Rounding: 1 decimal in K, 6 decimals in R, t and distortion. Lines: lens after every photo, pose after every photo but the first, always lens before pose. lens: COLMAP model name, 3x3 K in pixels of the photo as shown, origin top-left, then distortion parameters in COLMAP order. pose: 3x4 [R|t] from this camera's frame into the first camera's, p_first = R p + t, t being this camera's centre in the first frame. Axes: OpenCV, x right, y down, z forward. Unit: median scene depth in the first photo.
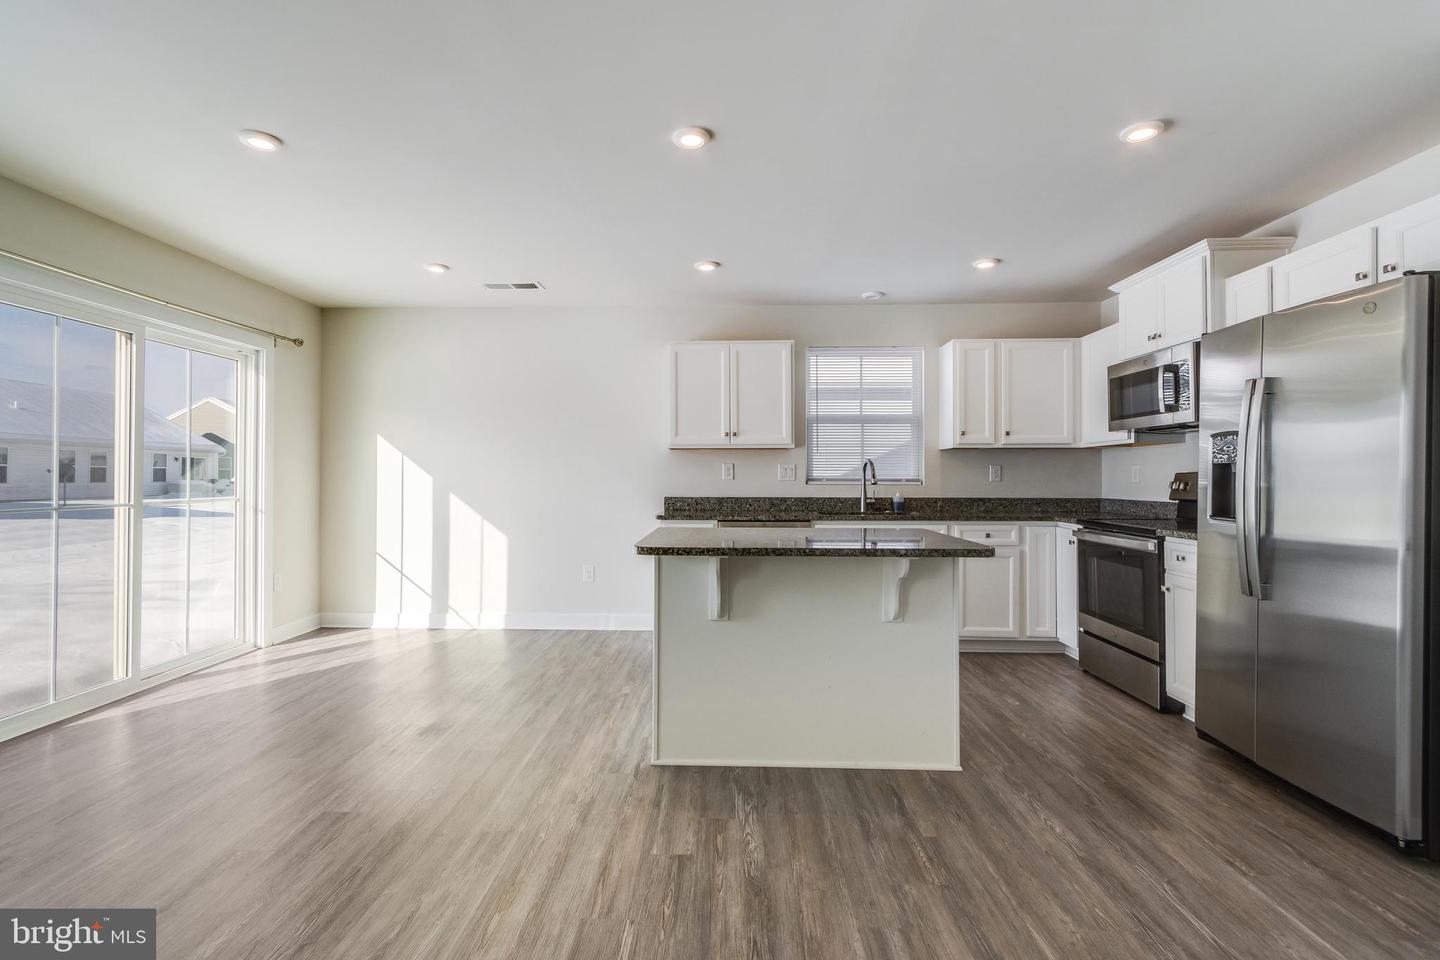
lens RADIAL K [[681.1, 0, 728.9], [0, 681.1, 480.5], [0, 0, 1]] dist [0.010860, -0.001752]
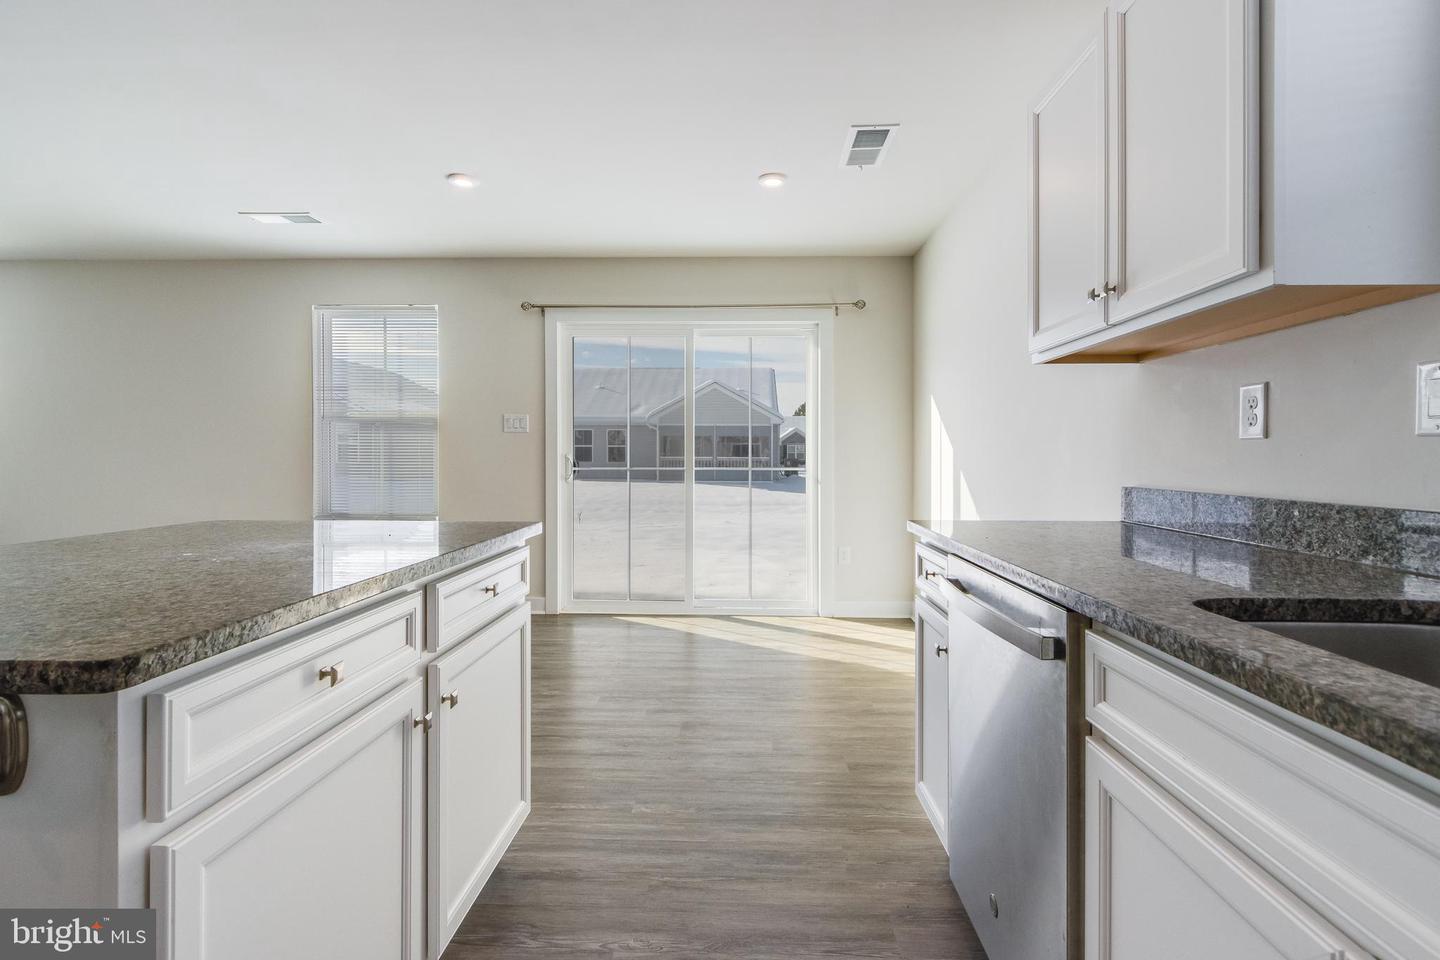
lens RADIAL K [[681.1, 0, 676.4], [0, 681.1, 460.9], [0, 0, 1]] dist [0.010860, -0.001752]
pose [[-0.048195, 0.006432, -0.998817, 0.321625], [-0.007531, 0.999949, 0.006802, 0.008193], [0.998810, 0.007850, -0.048144, 0.805103]]
